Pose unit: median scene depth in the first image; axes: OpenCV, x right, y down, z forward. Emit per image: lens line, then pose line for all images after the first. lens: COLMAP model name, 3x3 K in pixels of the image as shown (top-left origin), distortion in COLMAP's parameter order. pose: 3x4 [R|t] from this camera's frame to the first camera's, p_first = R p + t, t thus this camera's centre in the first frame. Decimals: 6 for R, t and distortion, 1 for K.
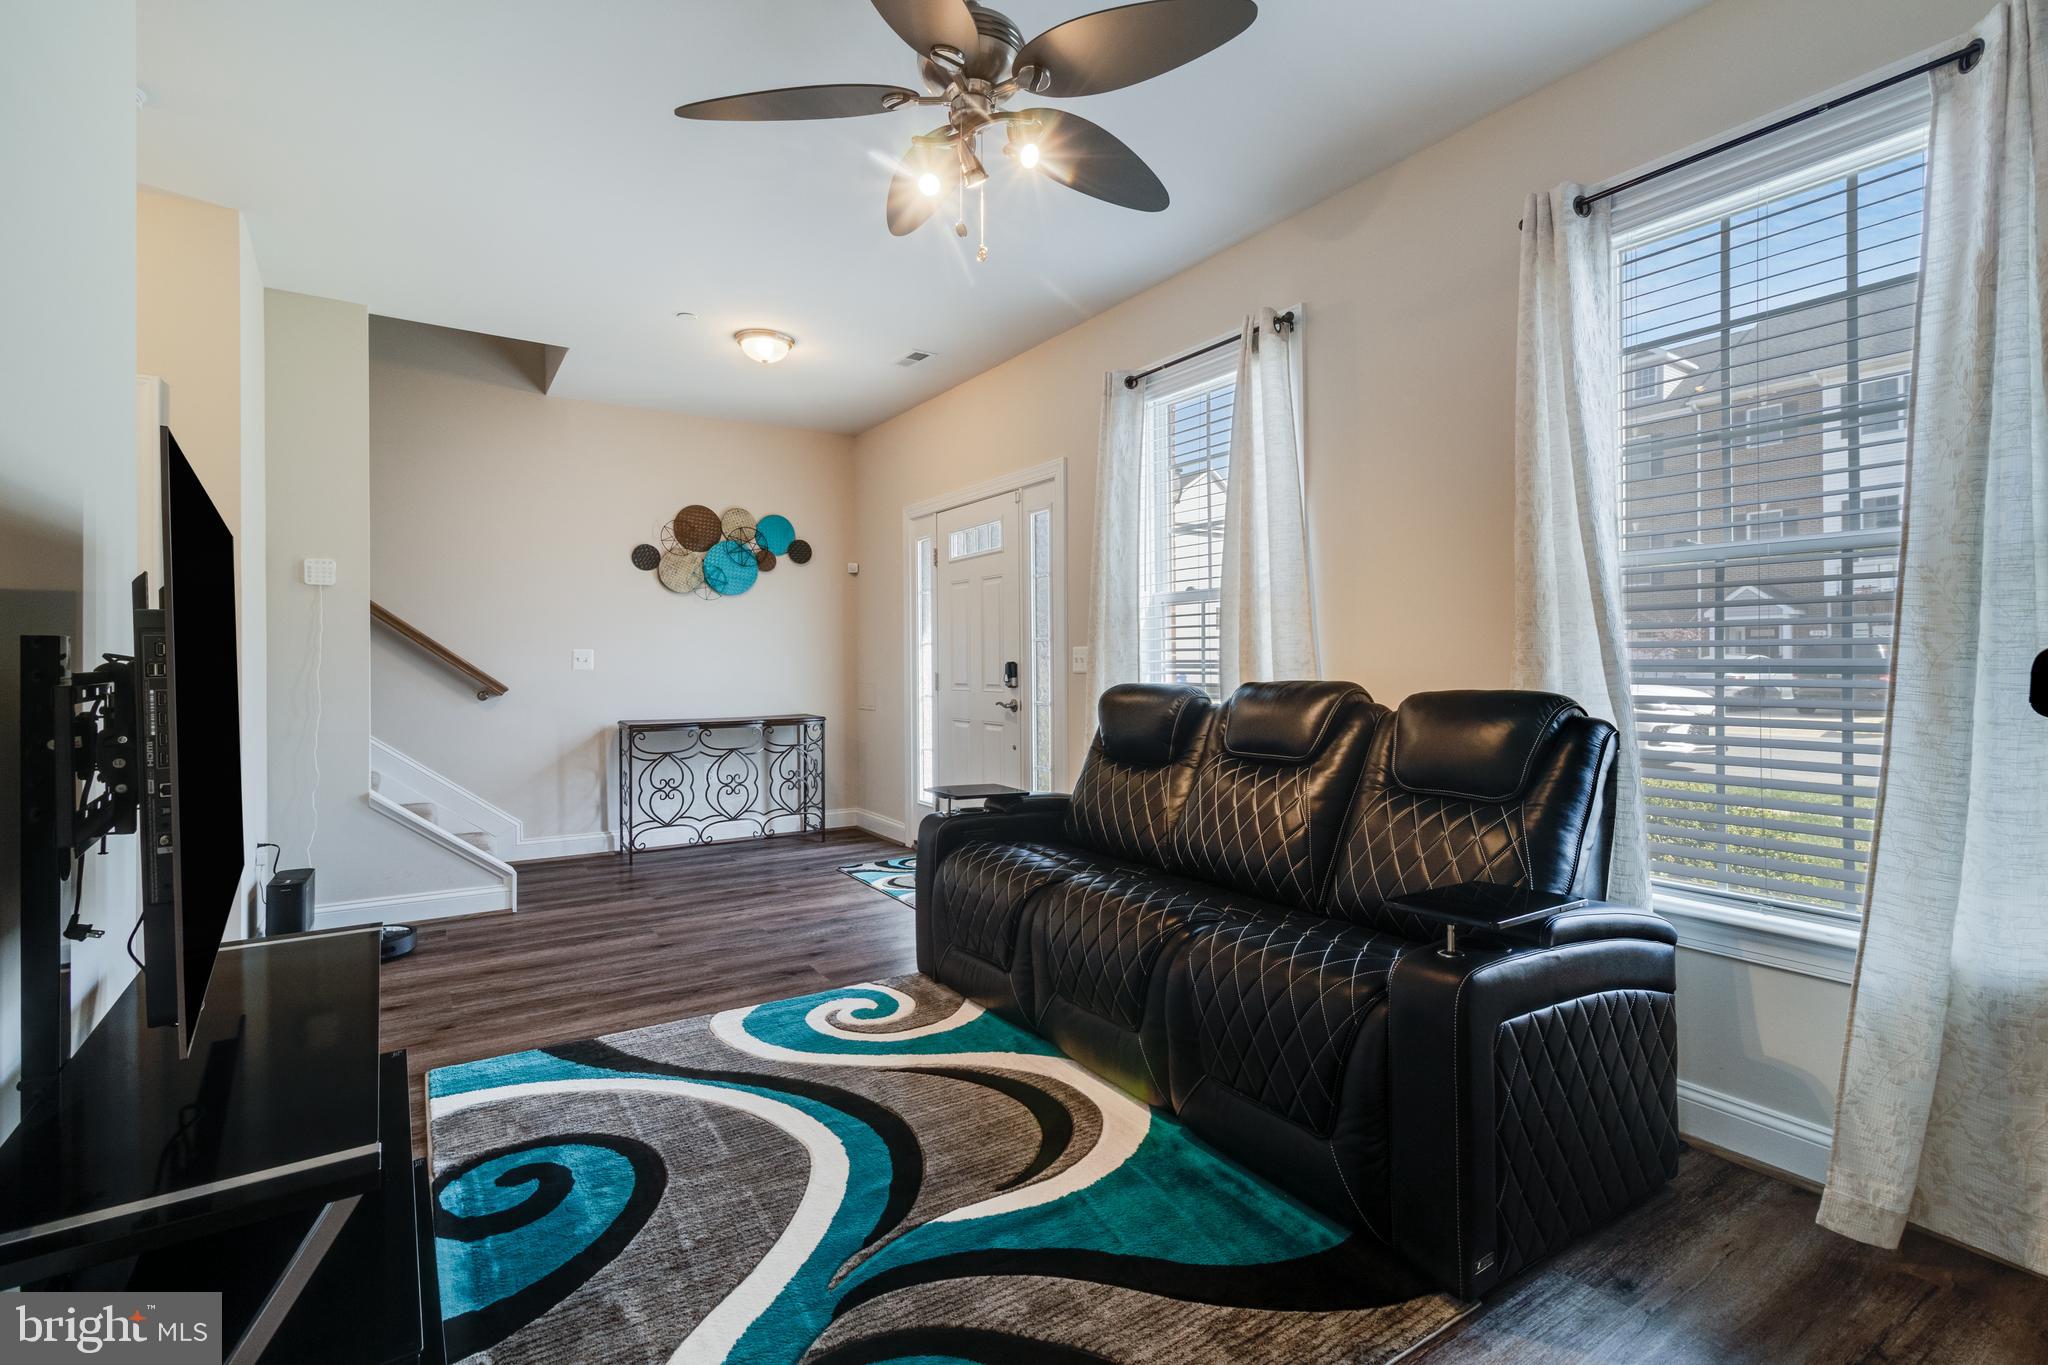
lens RADIAL K [[953.8, 0, 1029.6], [0, 953.8, 662.8], [0, 0, 1]] dist [0.003336, 0.000634]
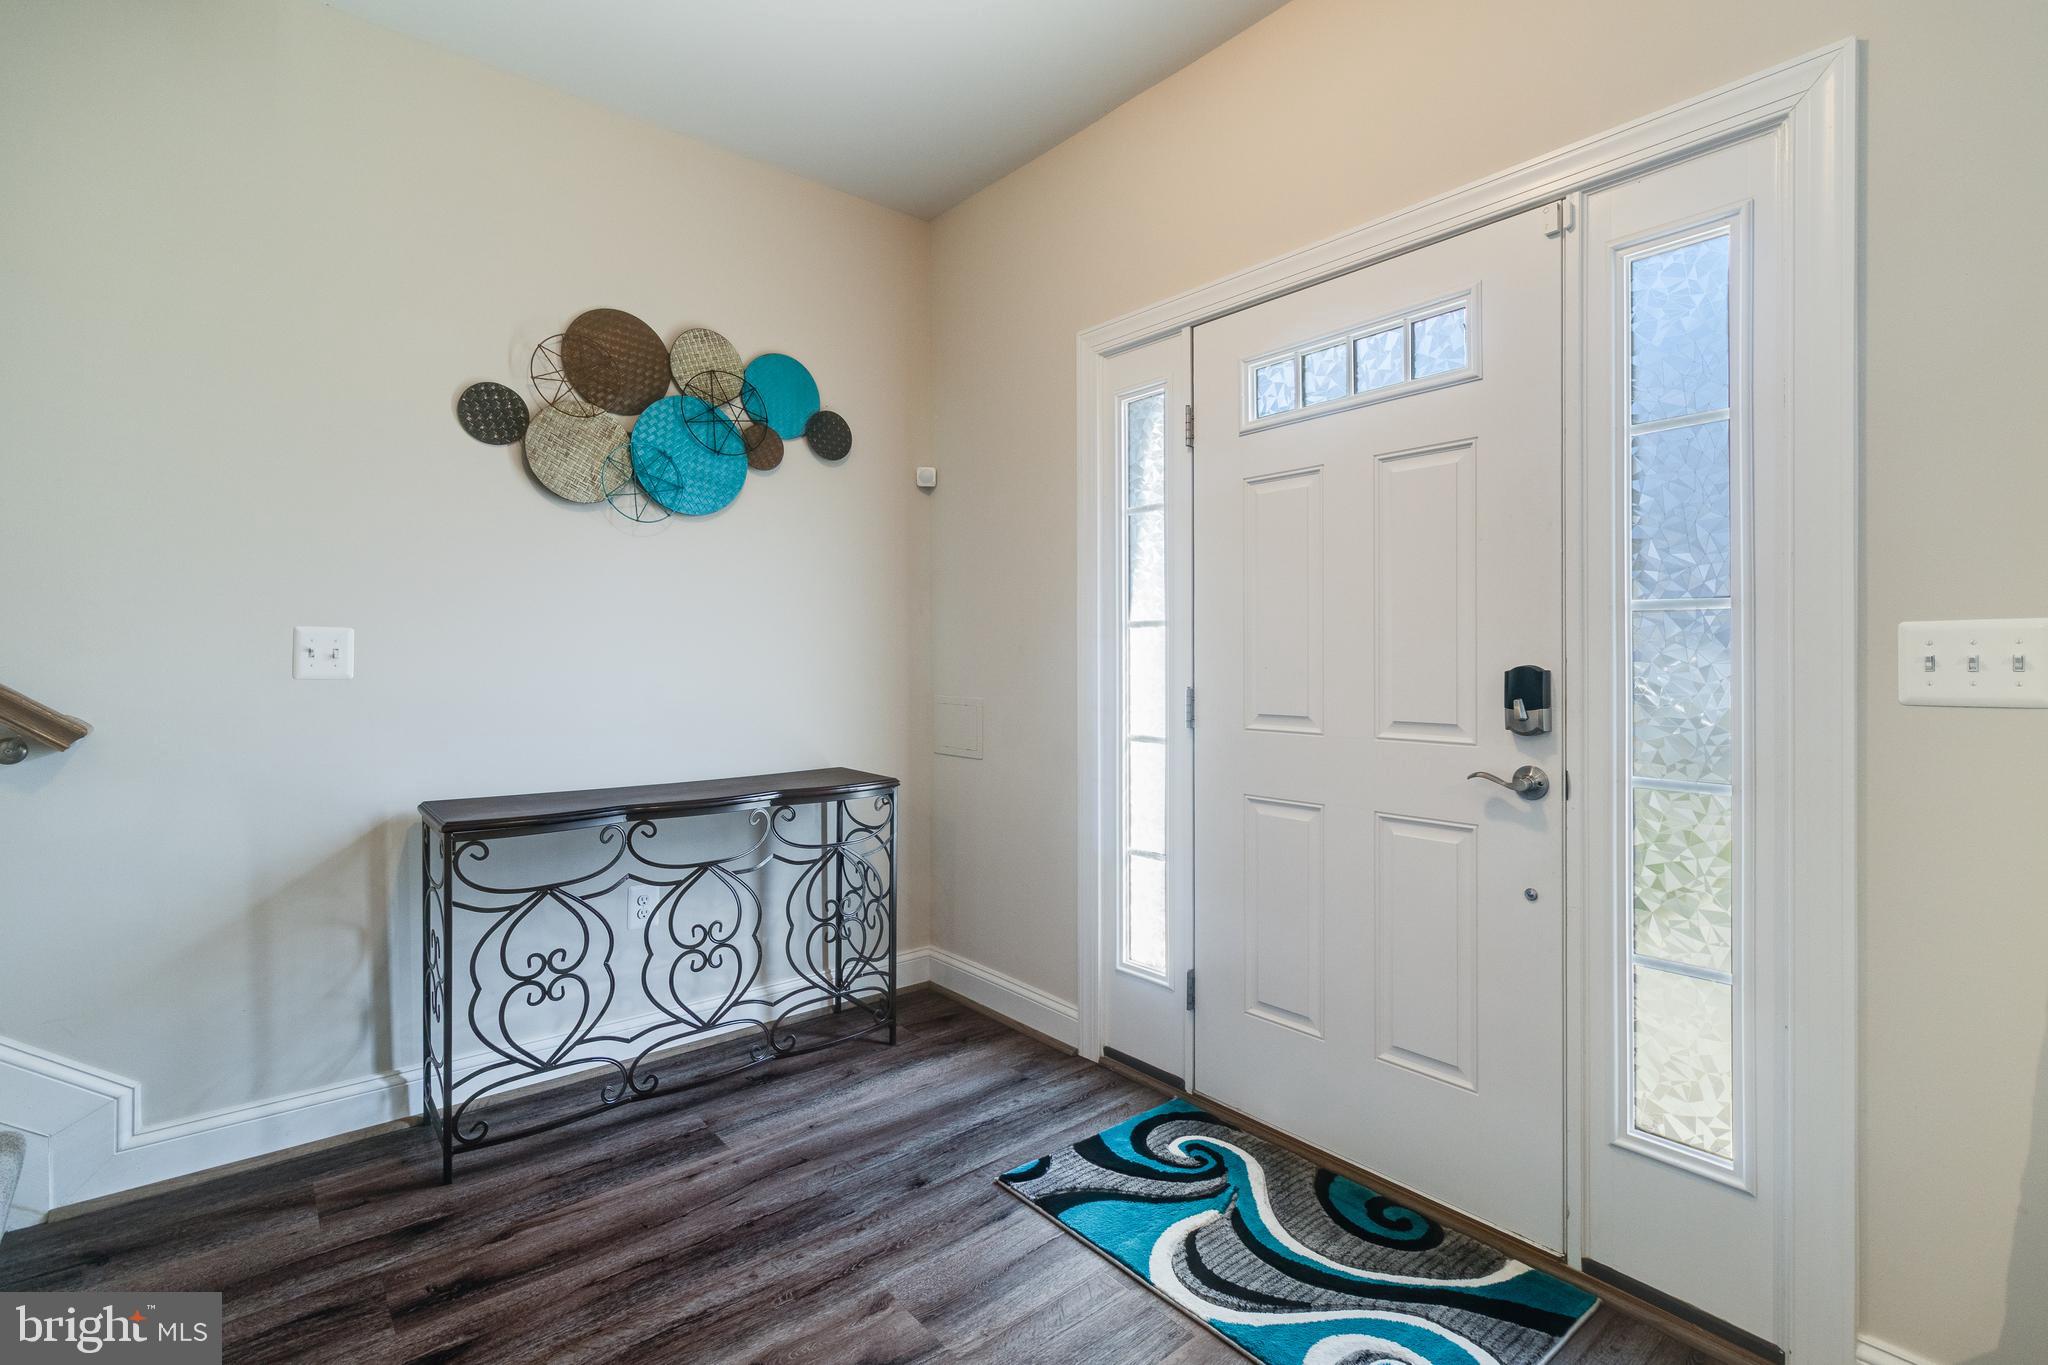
lens RADIAL K [[953.8, 0, 1029.6], [0, 953.8, 662.8], [0, 0, 1]] dist [0.003336, 0.000634]
pose [[0.992390, 0.005240, 0.123024, -0.214939], [-0.005610, 0.999981, 0.002660, -0.001841], [-0.123008, -0.003330, 0.992400, 0.543386]]
